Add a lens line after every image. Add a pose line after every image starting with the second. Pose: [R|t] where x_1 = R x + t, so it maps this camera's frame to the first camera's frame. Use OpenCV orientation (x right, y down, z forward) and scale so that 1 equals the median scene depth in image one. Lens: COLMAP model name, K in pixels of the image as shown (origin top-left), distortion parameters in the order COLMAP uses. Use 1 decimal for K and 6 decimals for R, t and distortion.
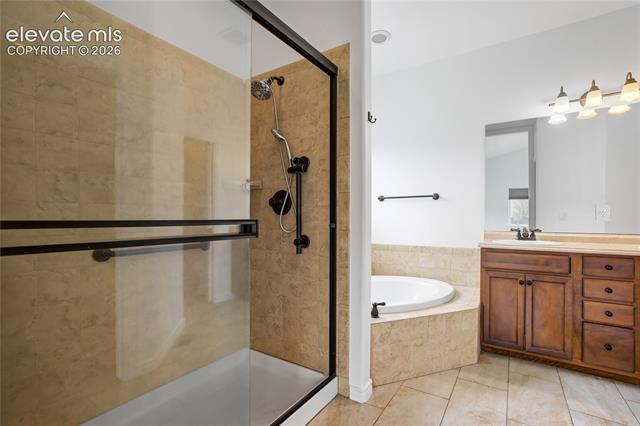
lens RADIAL K [[302.4, 0, 318.8], [0, 302.4, 220.2], [0, 0, 1]] dist [-0.033410, 0.014659]
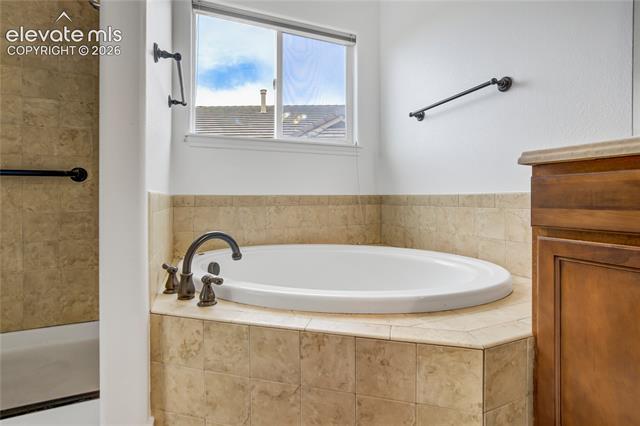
lens RADIAL K [[302.4, 0, 324.3], [0, 302.4, 199.6], [0, 0, 1]] dist [-0.033410, 0.014659]
pose [[0.823956, -0.002035, -0.566650, 0.620961], [-0.003441, 0.999957, -0.008594, 0.152065], [0.566643, 0.009031, 0.823914, 0.700118]]
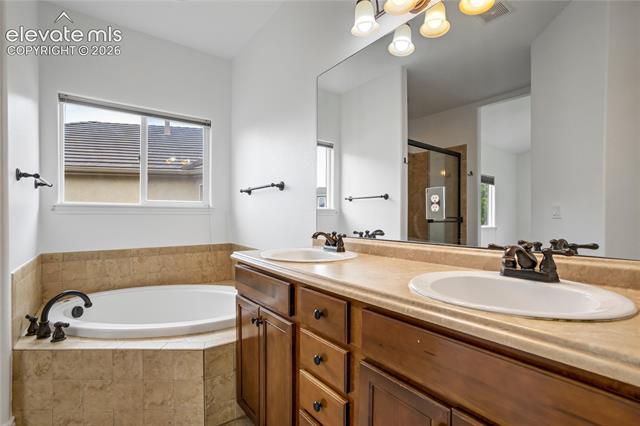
lens RADIAL K [[302.4, 0, 326.8], [0, 302.4, 216.9], [0, 0, 1]] dist [-0.033410, 0.014659]
pose [[0.940654, 0.000731, -0.339366, 1.100080], [-0.002029, 0.999992, -0.003468, 0.001433], [0.339361, 0.003950, 0.940648, 0.508404]]
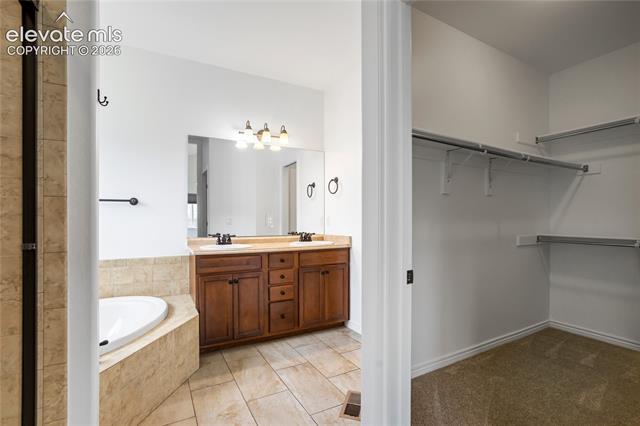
lens RADIAL K [[302.4, 0, 328.5], [0, 302.4, 218.8], [0, 0, 1]] dist [-0.033410, 0.014659]
pose [[0.443506, 0.001031, 0.896271, -0.211888], [0.004742, 0.999983, -0.003497, -0.032587], [-0.896259, 0.005801, 0.443493, 0.153197]]
